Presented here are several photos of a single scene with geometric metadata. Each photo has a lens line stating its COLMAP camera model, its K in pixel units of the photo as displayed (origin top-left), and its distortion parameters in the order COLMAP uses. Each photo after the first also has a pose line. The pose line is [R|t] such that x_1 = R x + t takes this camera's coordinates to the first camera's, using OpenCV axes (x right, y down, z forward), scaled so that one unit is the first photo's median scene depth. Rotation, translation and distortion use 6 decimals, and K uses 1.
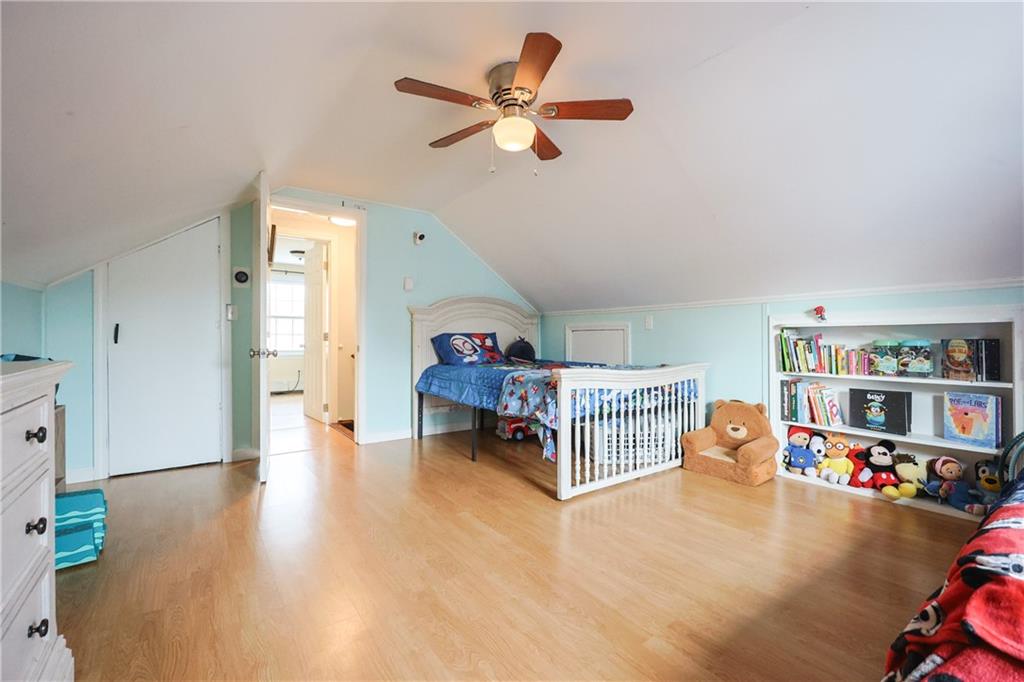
lens RADIAL K [[434.5, 0, 504.9], [0, 434.5, 340.9], [0, 0, 1]] dist [-0.000059, 0.000320]
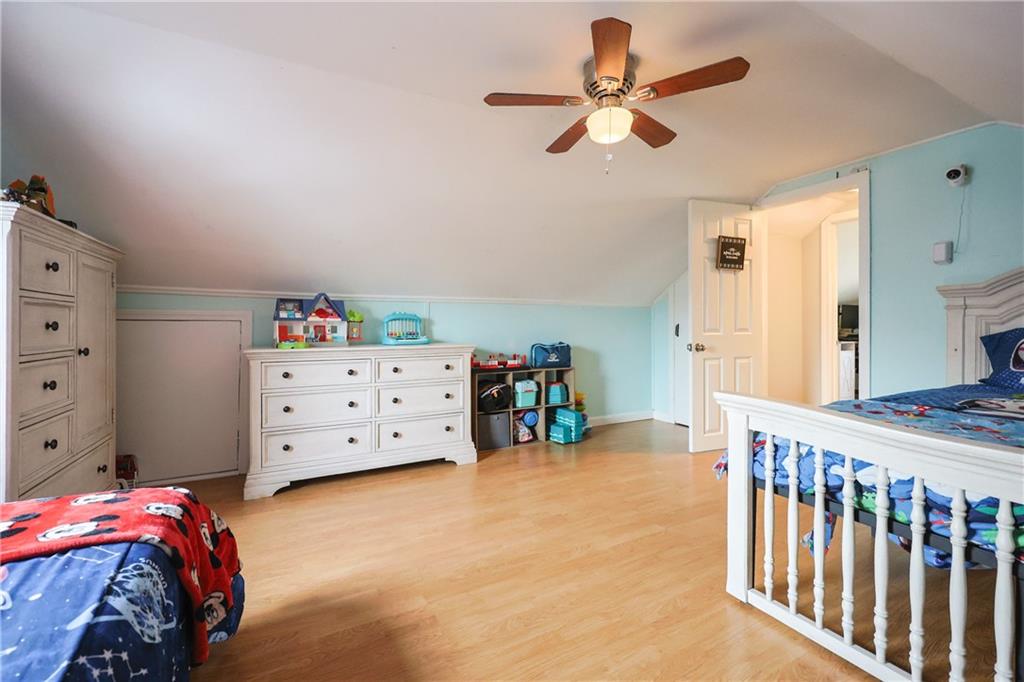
lens RADIAL K [[443.1, 0, 541.4], [0, 443.1, 326.9], [0, 0, 1]] dist [-0.018406, -0.000080]
pose [[-0.081643, 0.006660, -0.996639, 0.820599], [-0.001329, 0.999976, 0.006791, -0.040111], [0.996661, 0.001879, -0.081632, 0.772631]]
